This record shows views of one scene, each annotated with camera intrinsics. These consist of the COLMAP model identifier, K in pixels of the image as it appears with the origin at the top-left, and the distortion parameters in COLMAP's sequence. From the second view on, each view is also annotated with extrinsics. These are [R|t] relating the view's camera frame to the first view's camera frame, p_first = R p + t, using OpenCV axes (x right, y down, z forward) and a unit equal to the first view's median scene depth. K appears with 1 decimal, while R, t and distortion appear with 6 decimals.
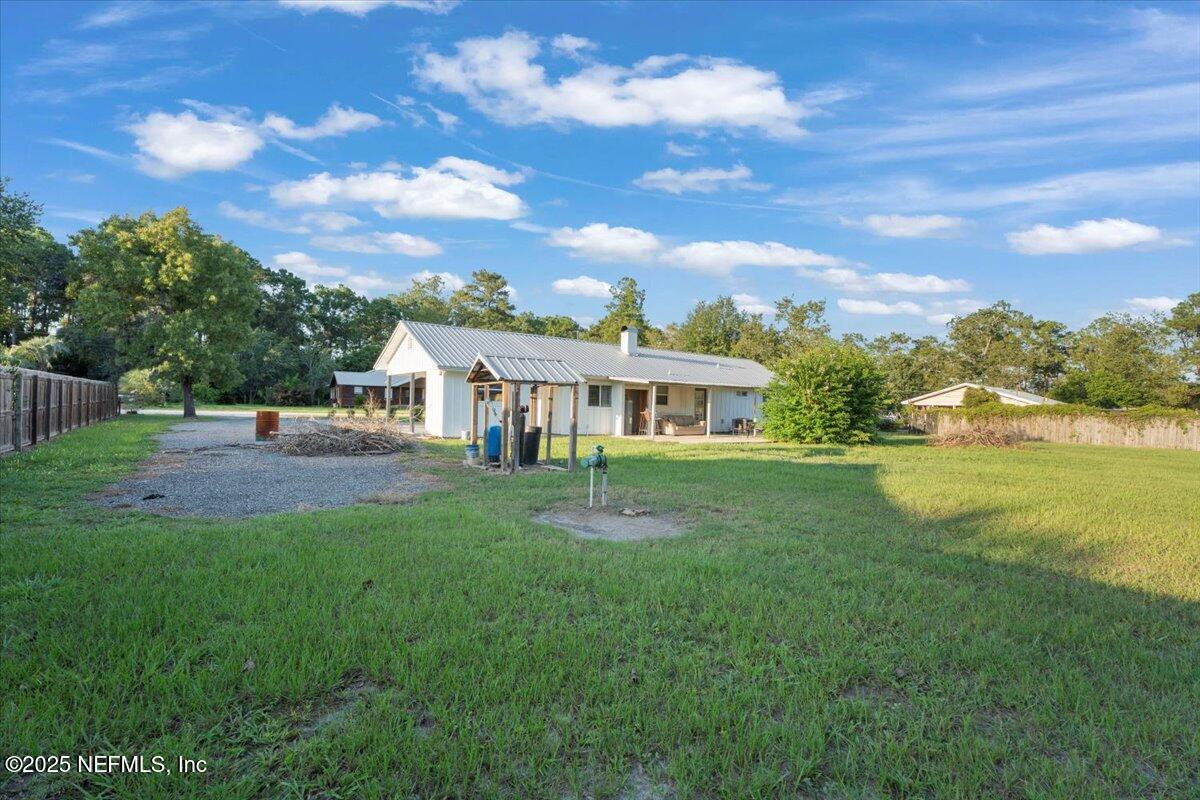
lens RADIAL K [[514.8, 0, 600.0], [0, 514.8, 400.0], [0, 0, 1]] dist [-0.000858, -0.000197]
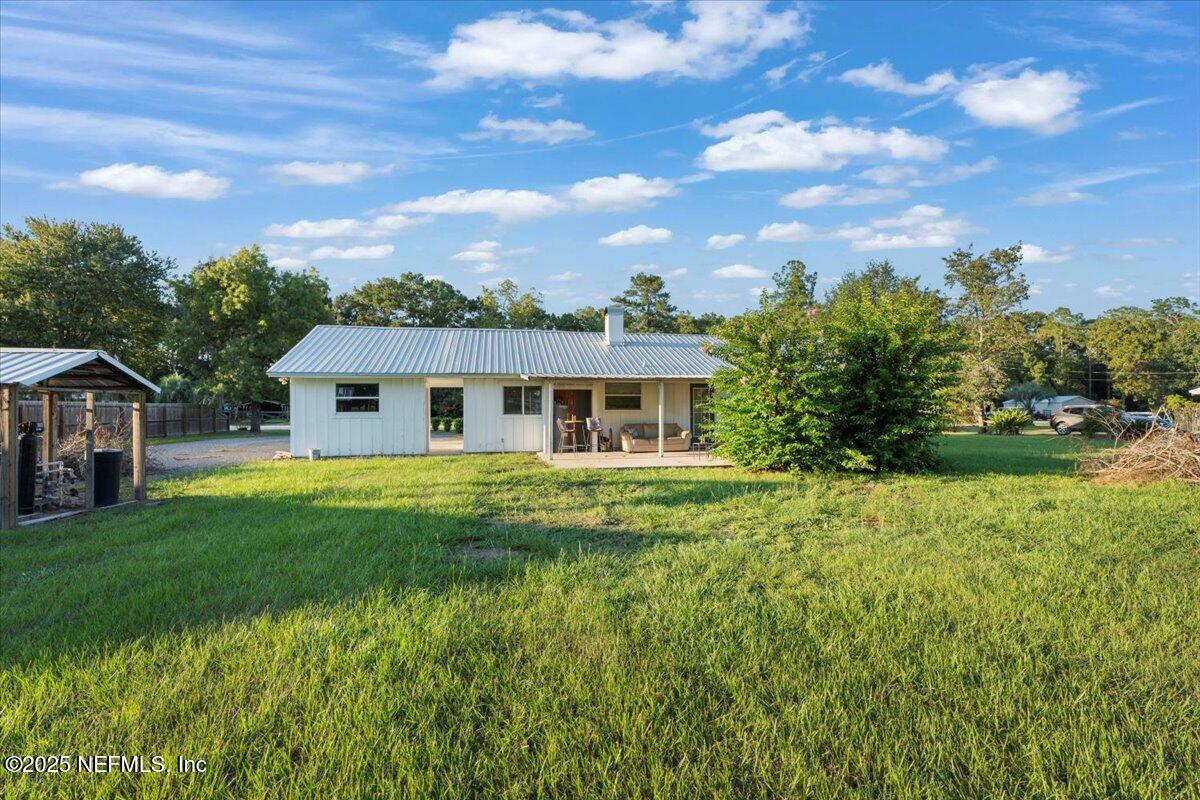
lens RADIAL K [[514.8, 0, 600.0], [0, 514.8, 400.0], [0, 0, 1]] dist [-0.000858, -0.000197]
pose [[0.921624, -0.036781, -0.386336, 0.323676], [0.033126, 0.999321, -0.016116, 0.005918], [0.386667, 0.002055, 0.922217, 0.282730]]
